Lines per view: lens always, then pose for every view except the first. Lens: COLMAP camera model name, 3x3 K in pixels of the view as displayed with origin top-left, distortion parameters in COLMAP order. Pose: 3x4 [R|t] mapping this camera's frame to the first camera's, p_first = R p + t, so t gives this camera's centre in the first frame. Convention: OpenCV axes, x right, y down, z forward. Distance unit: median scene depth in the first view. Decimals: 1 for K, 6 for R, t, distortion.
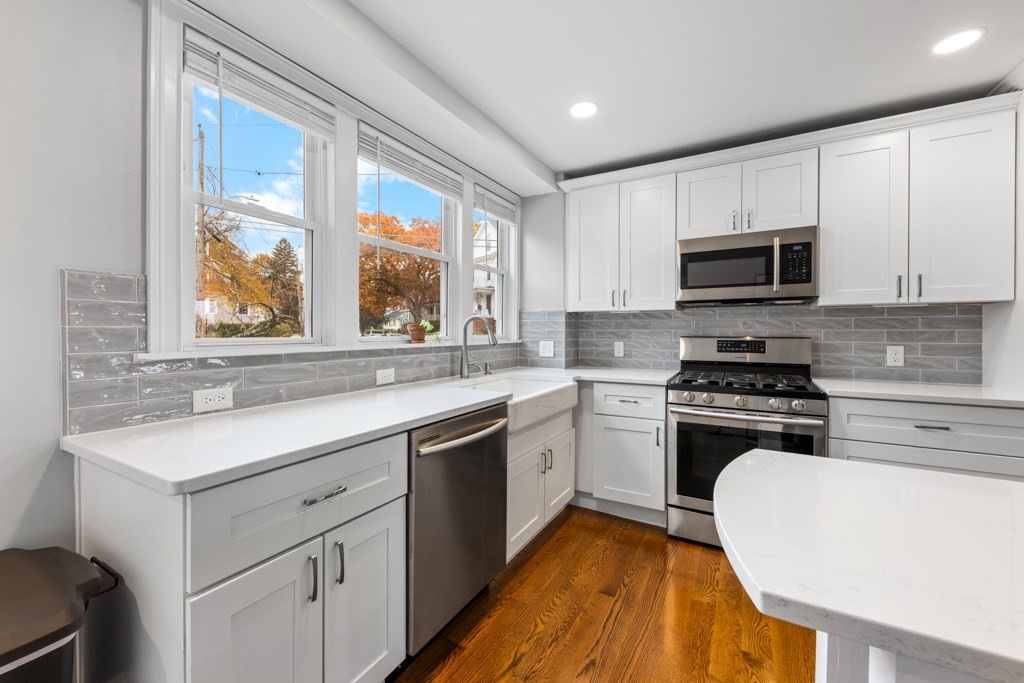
lens RADIAL K [[410.1, 0, 515.8], [0, 410.1, 334.2], [0, 0, 1]] dist [0.009073, -0.002034]
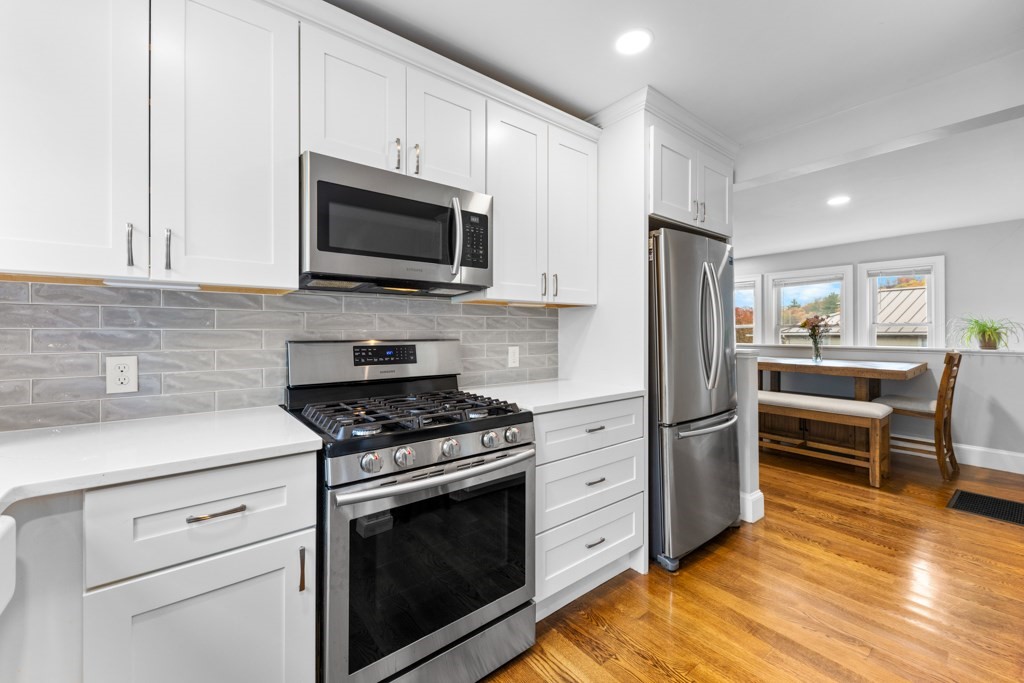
lens RADIAL K [[410.1, 0, 513.2], [0, 410.1, 331.7], [0, 0, 1]] dist [0.009073, -0.002034]
pose [[0.381635, -0.003089, 0.924308, 0.022580], [0.004900, 0.999987, 0.001319, -0.007528], [-0.924300, 0.004026, 0.381645, 0.630647]]
